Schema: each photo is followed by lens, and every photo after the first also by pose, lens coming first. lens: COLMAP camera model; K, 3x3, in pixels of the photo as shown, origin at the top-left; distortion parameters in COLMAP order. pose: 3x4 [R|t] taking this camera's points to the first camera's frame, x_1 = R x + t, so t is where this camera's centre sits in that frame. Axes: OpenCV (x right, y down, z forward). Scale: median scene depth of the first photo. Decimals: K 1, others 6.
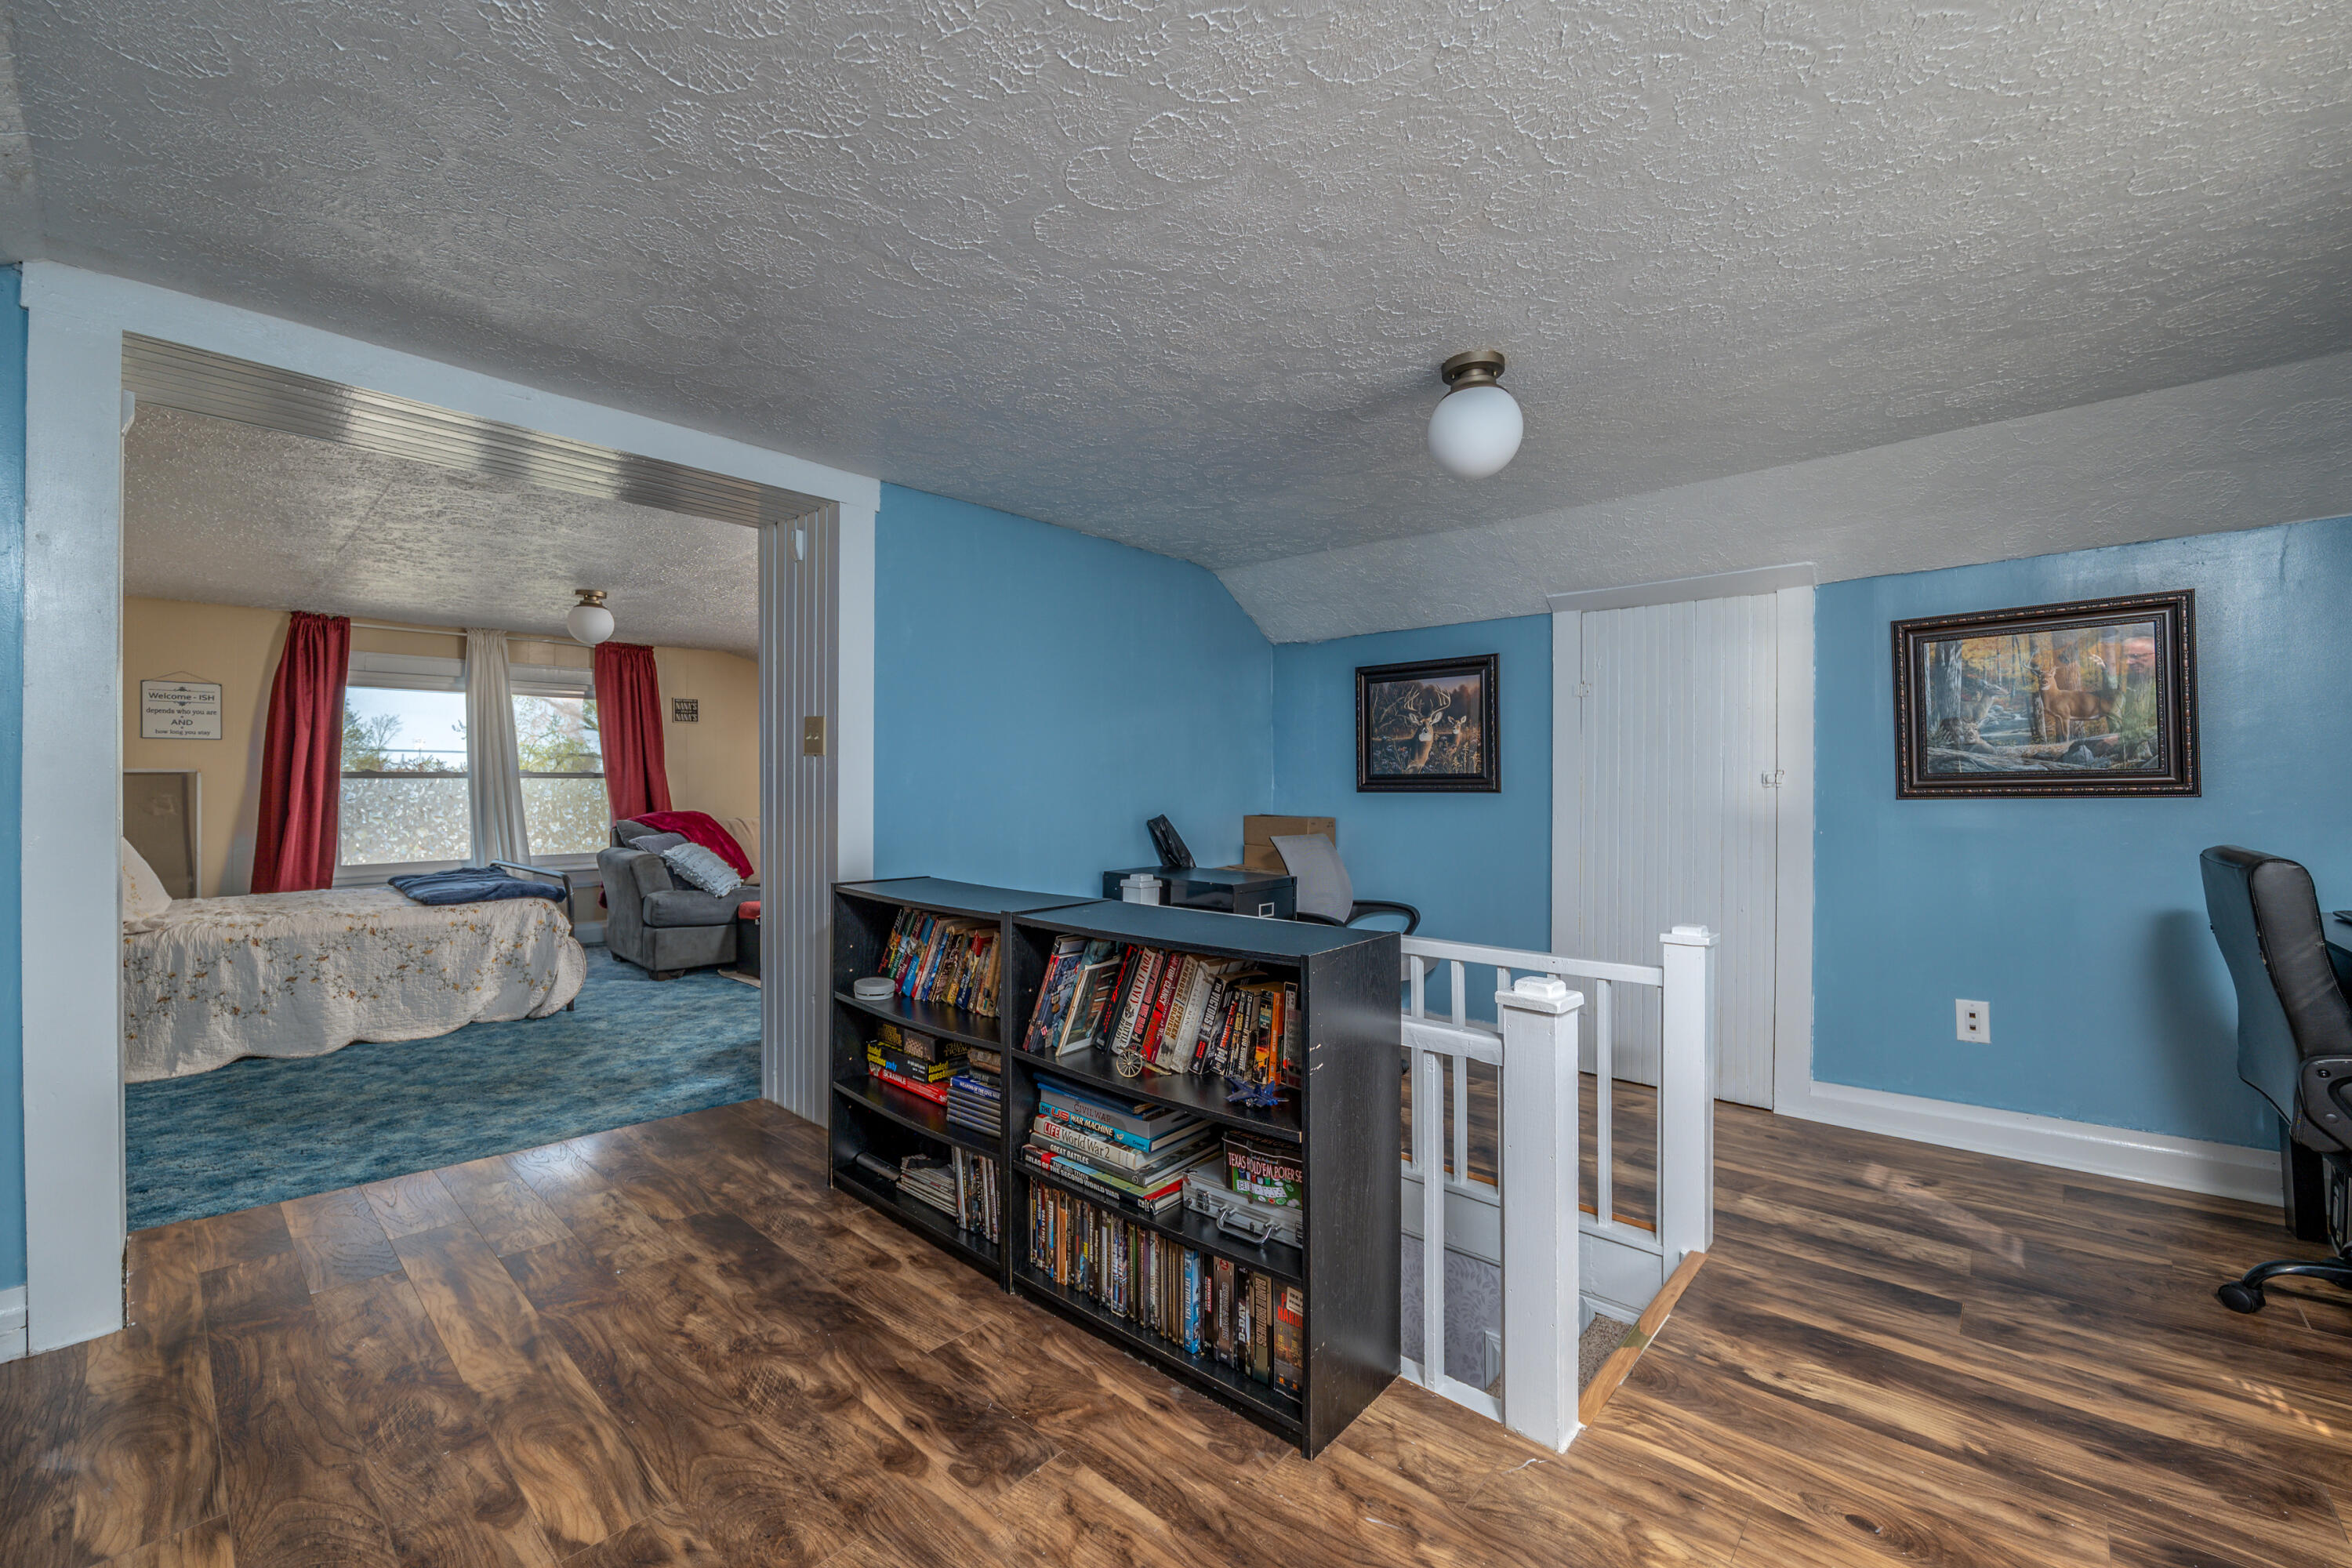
lens RADIAL K [[956.2, 0, 1177.6], [0, 956.2, 775.5], [0, 0, 1]] dist [-0.021608, 0.002699]
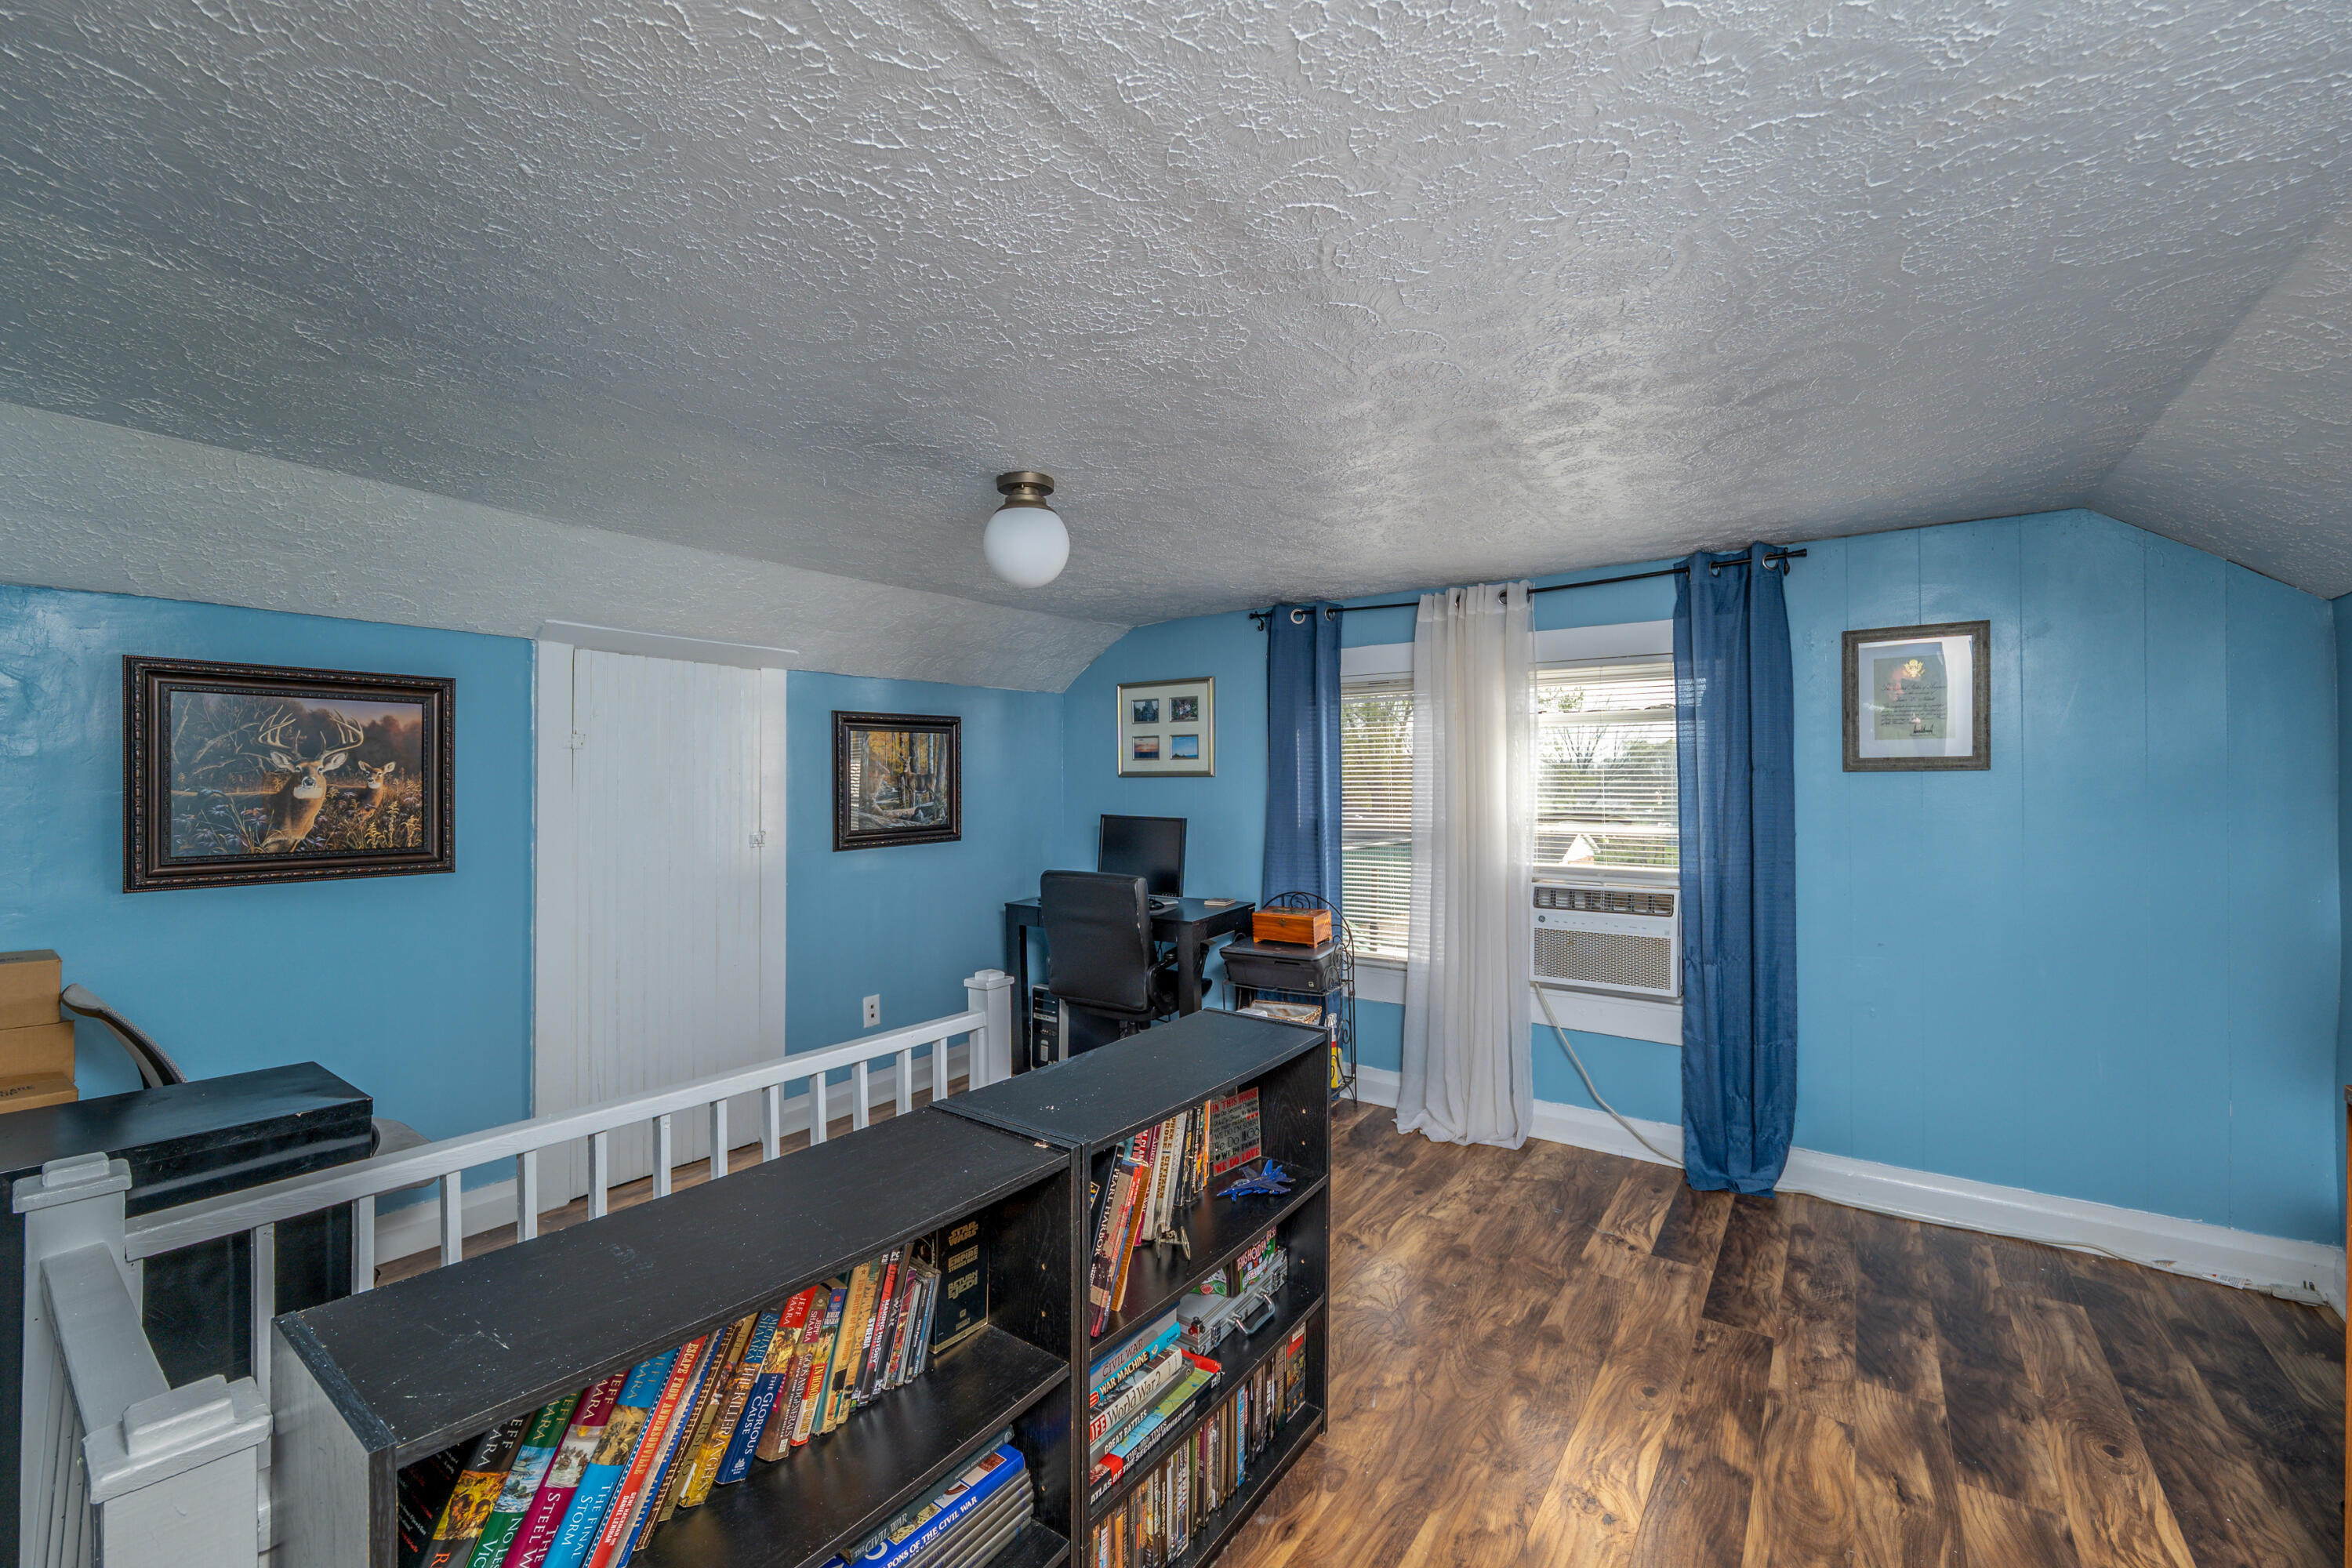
lens RADIAL K [[956.2, 0, 1173.7], [0, 956.2, 779.9], [0, 0, 1]] dist [-0.021608, 0.002699]
pose [[-0.113853, 0.006307, 0.993478, -0.461291], [-0.007906, 0.999942, -0.007254, -0.053915], [-0.993466, -0.008680, -0.113797, 0.574180]]
